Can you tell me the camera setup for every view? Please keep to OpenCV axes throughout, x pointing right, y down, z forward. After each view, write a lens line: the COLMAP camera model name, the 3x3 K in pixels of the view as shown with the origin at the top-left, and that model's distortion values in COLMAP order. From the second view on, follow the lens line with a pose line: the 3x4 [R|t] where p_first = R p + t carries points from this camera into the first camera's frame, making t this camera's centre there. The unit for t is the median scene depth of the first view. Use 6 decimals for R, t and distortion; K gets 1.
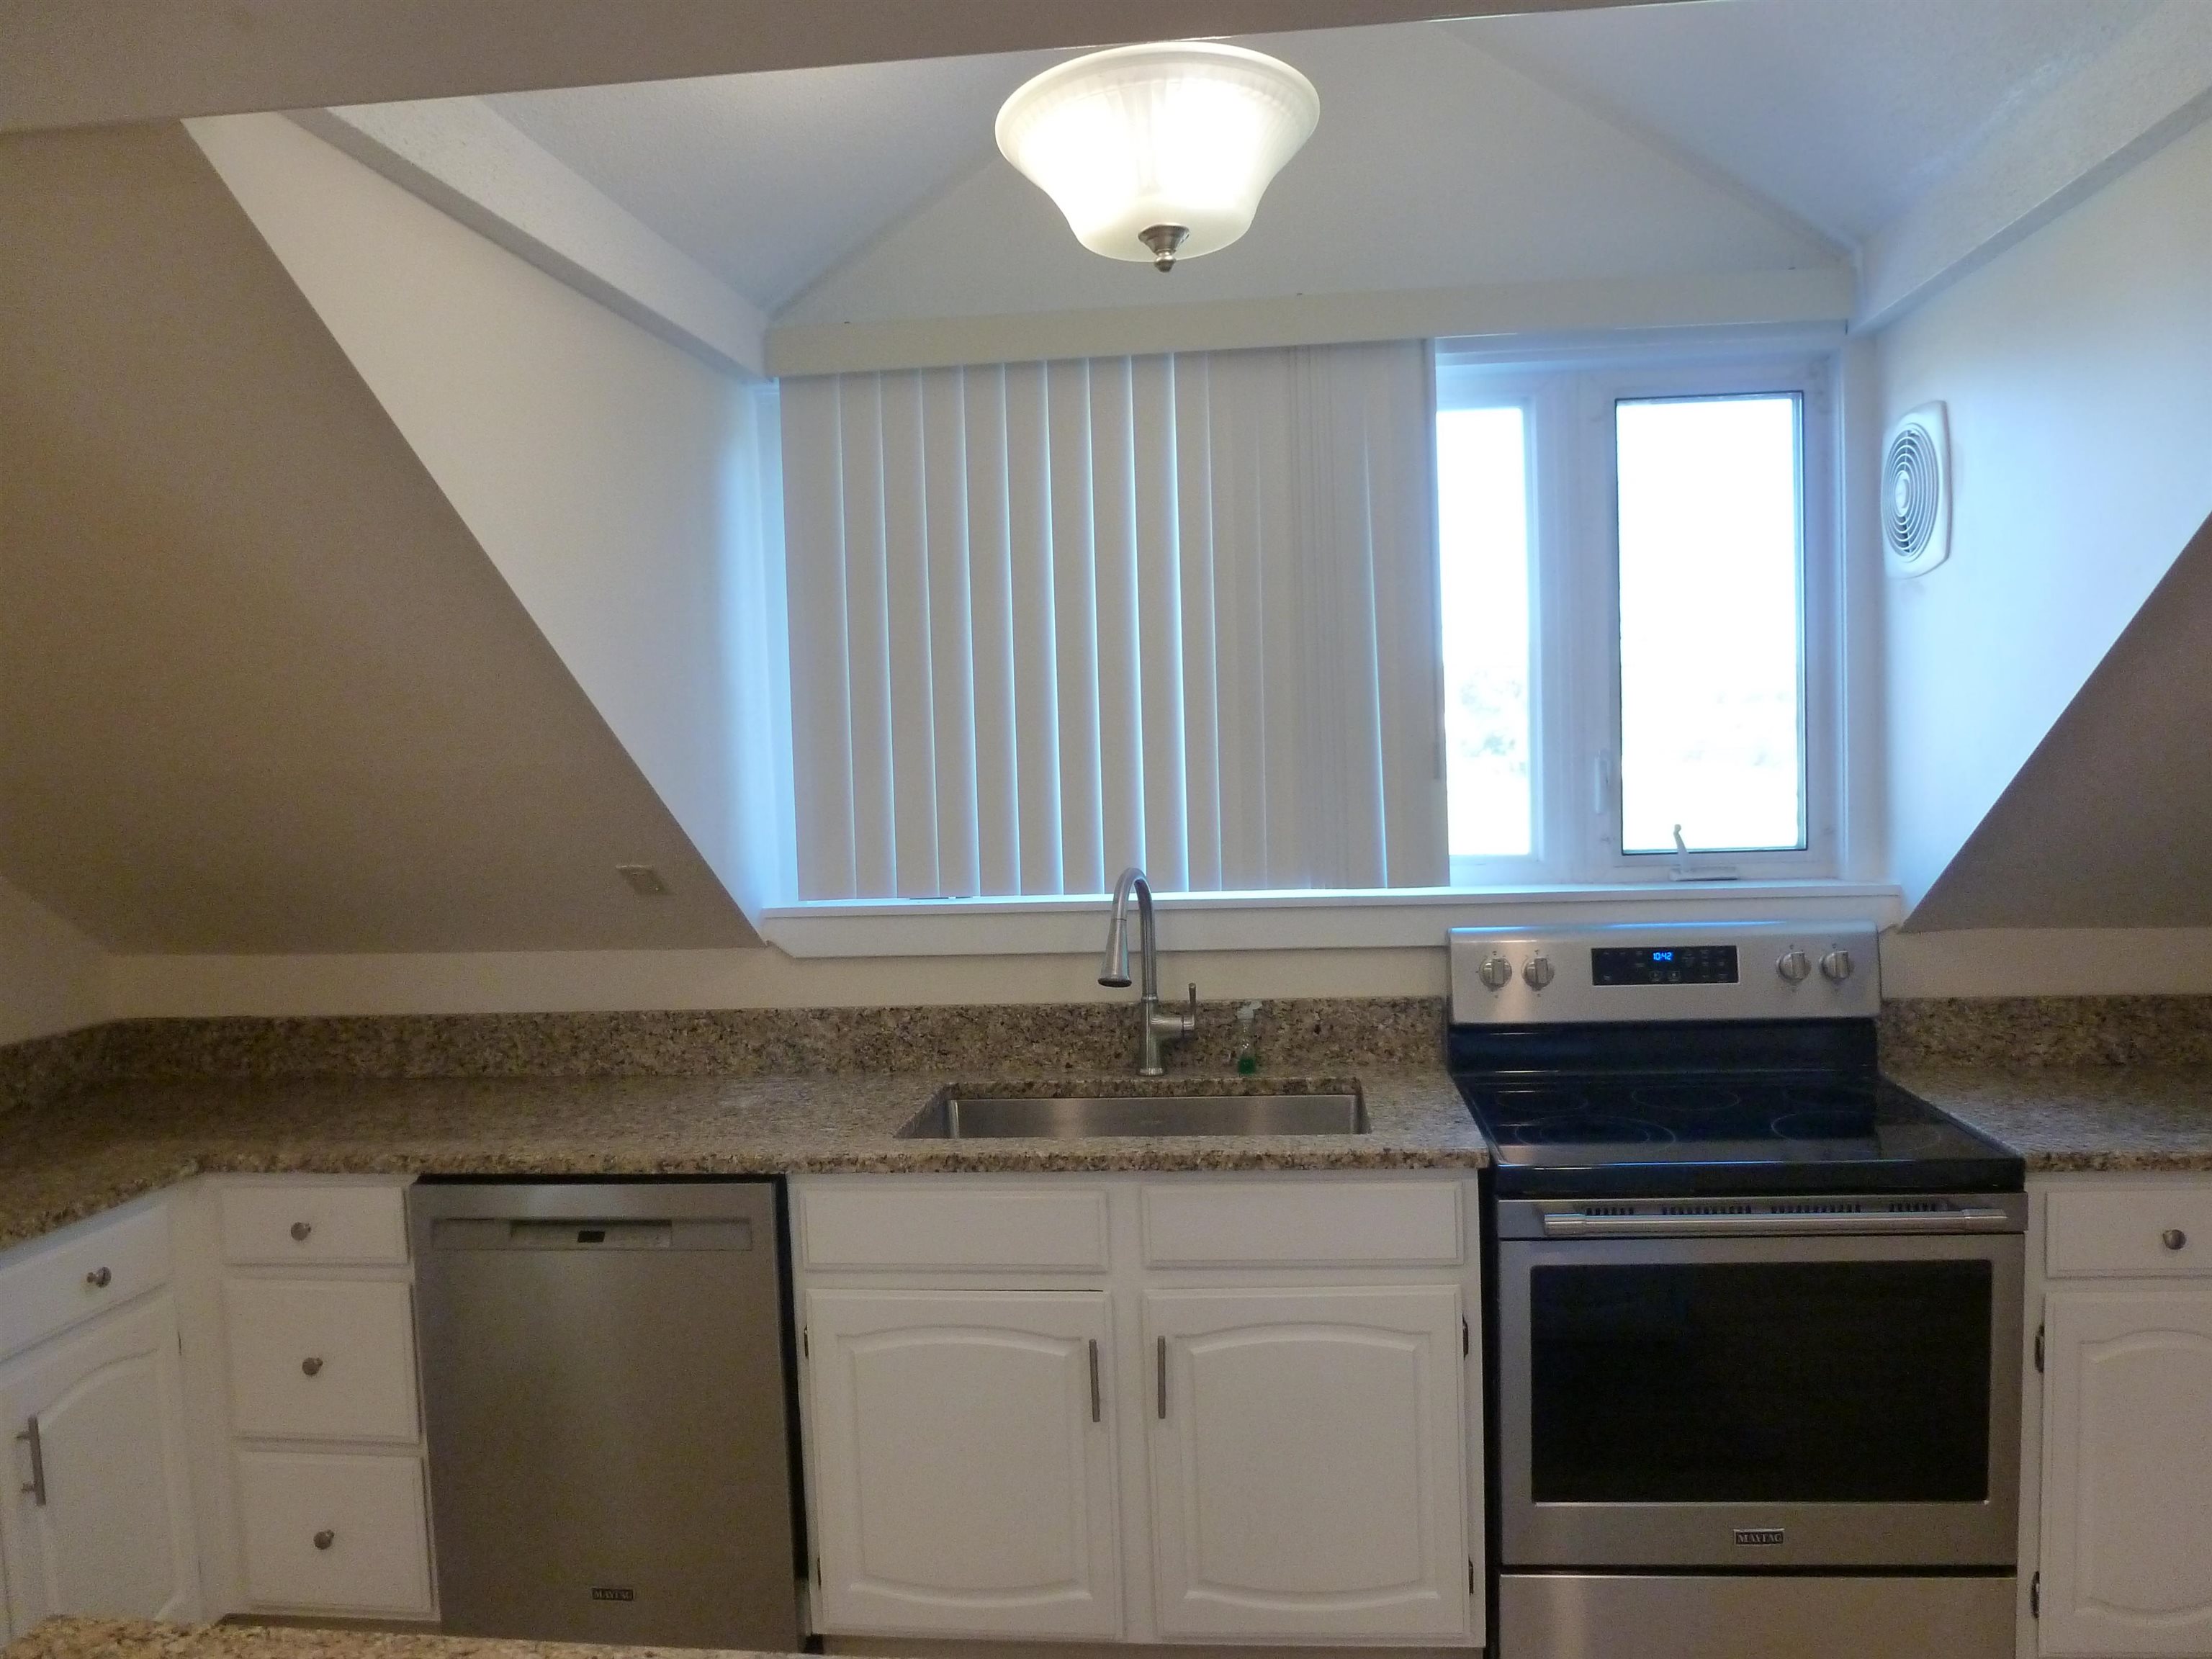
lens RADIAL K [[1602.5, 0, 1107.4], [0, 1602.5, 840.4], [0, 0, 1]] dist [-0.032520, 0.020051]
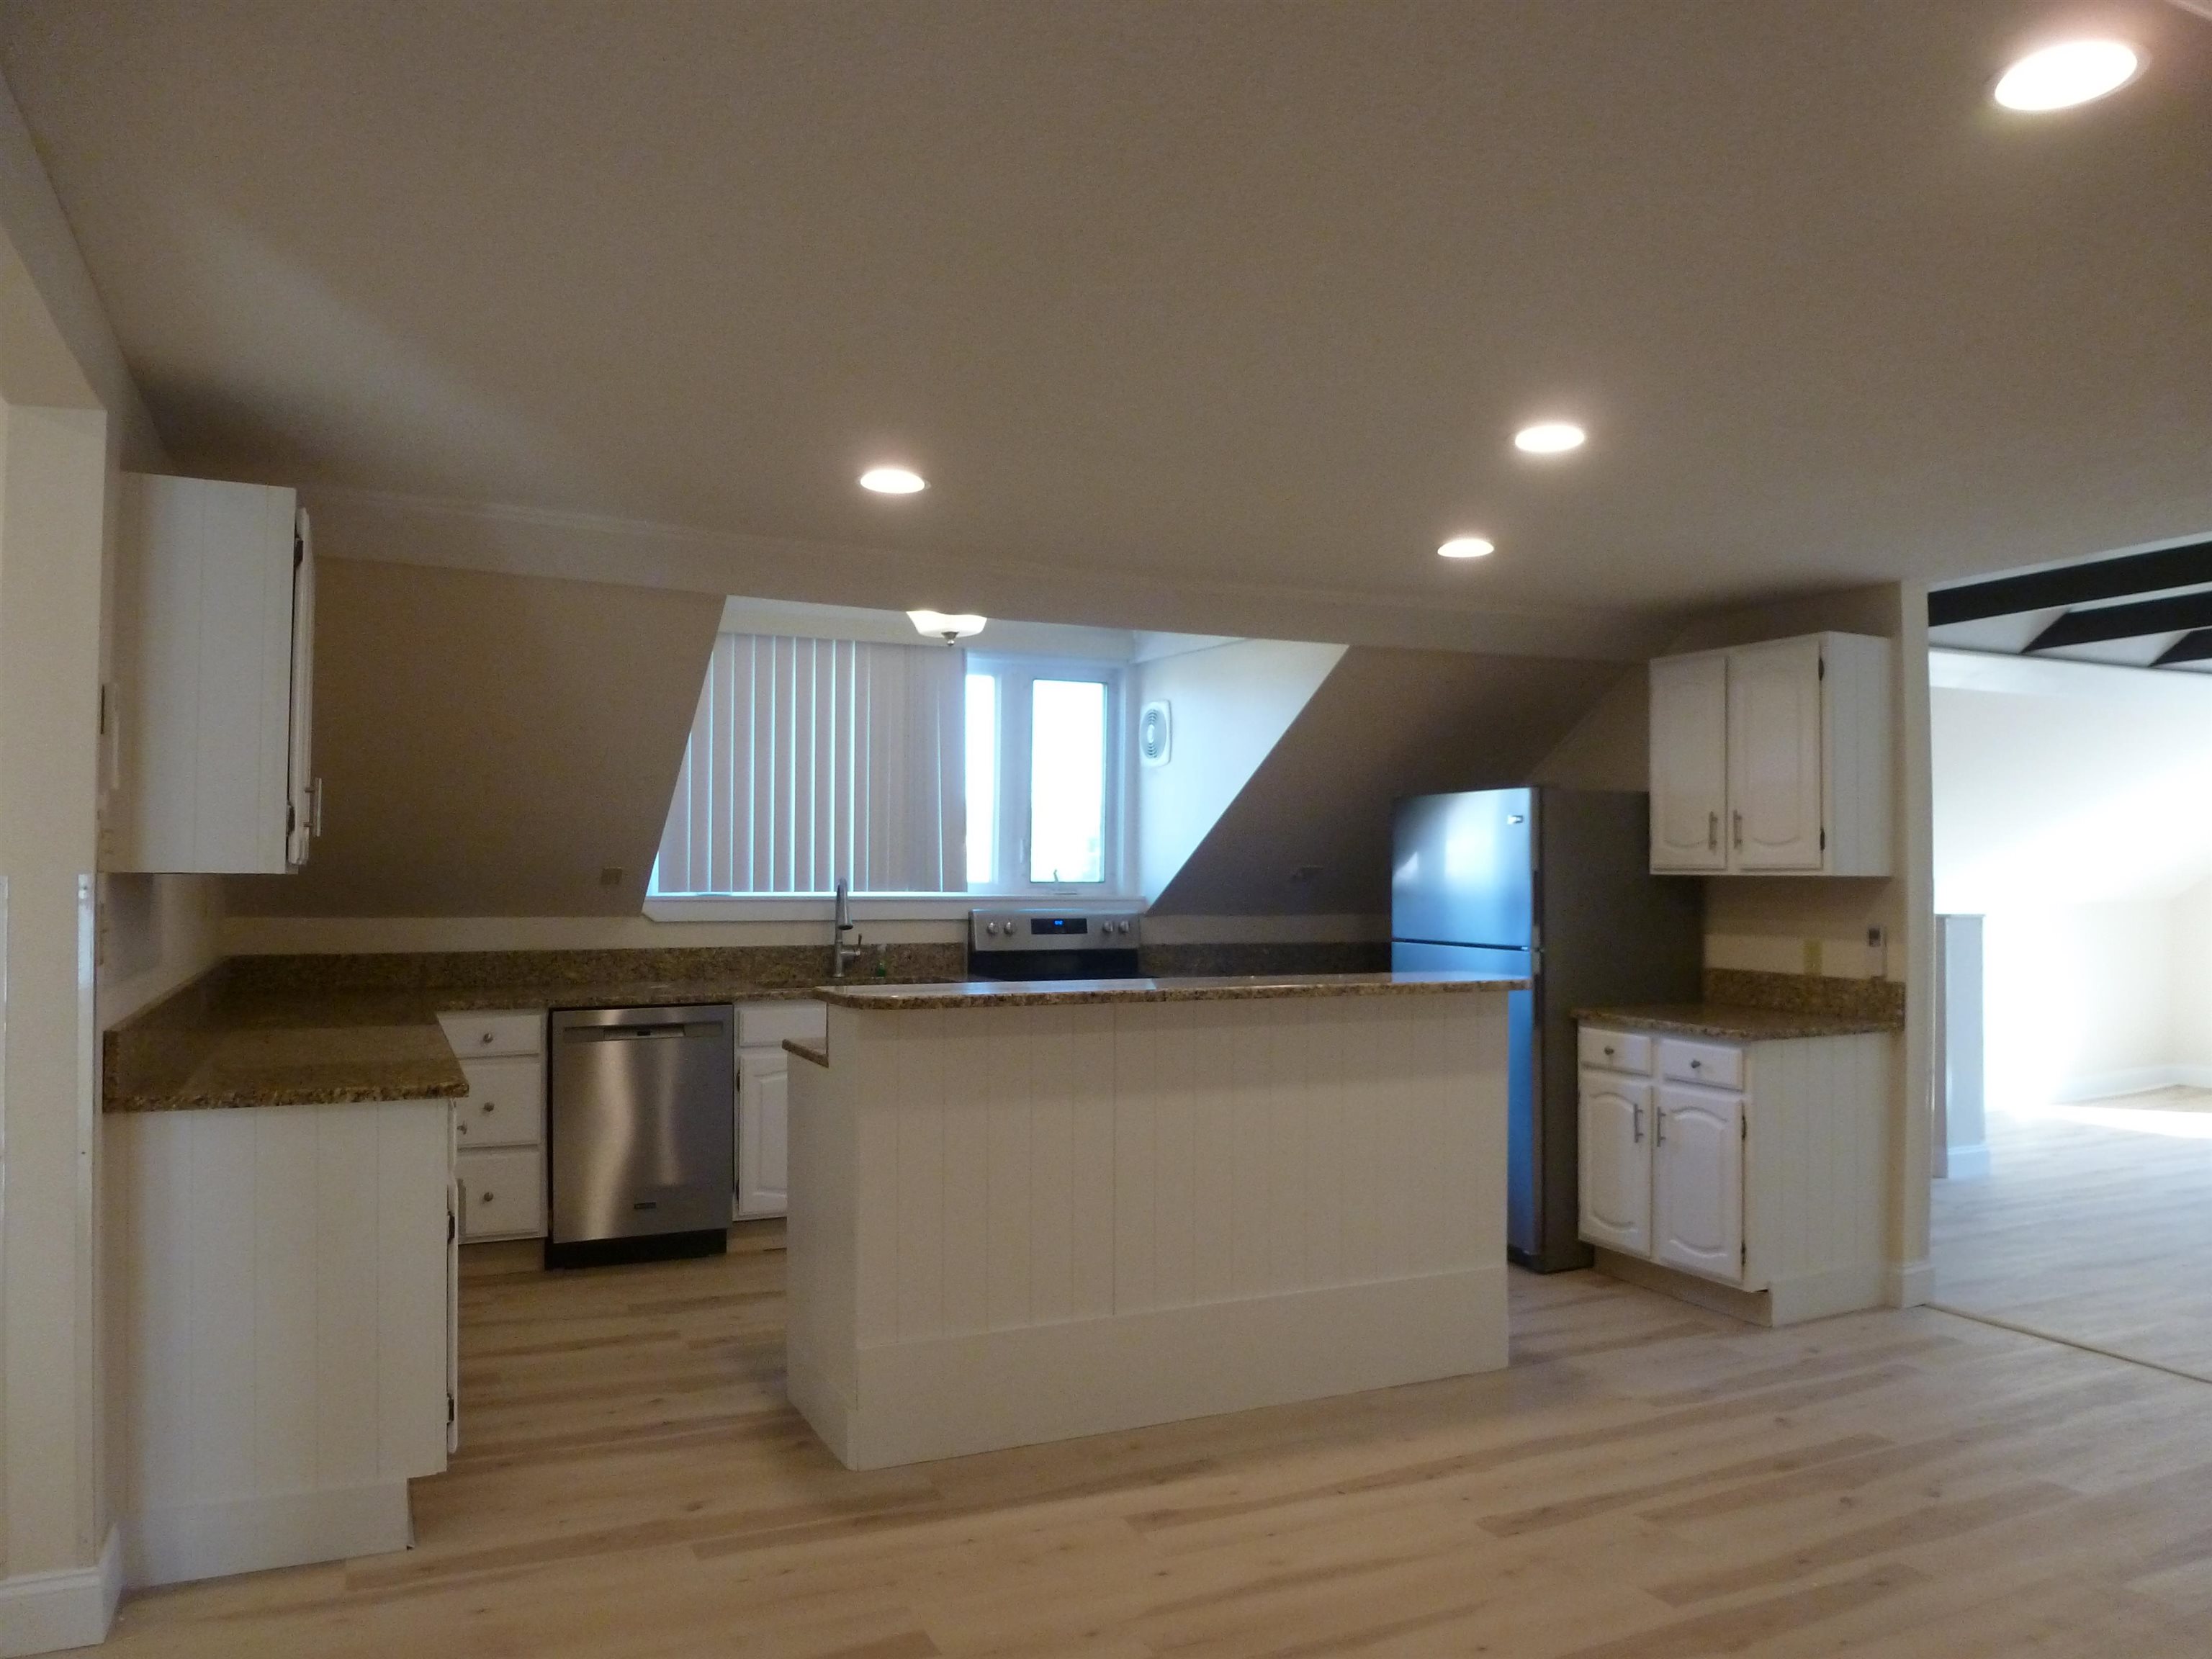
lens RADIAL K [[1602.5, 0, 1092.5], [0, 1602.5, 826.6], [0, 0, 1]] dist [-0.032520, 0.020051]
pose [[0.862902, 0.047675, 0.503117, -0.746420], [-0.006584, 0.996516, -0.083136, 0.119990], [-0.505328, 0.068426, 0.860210, -0.981596]]
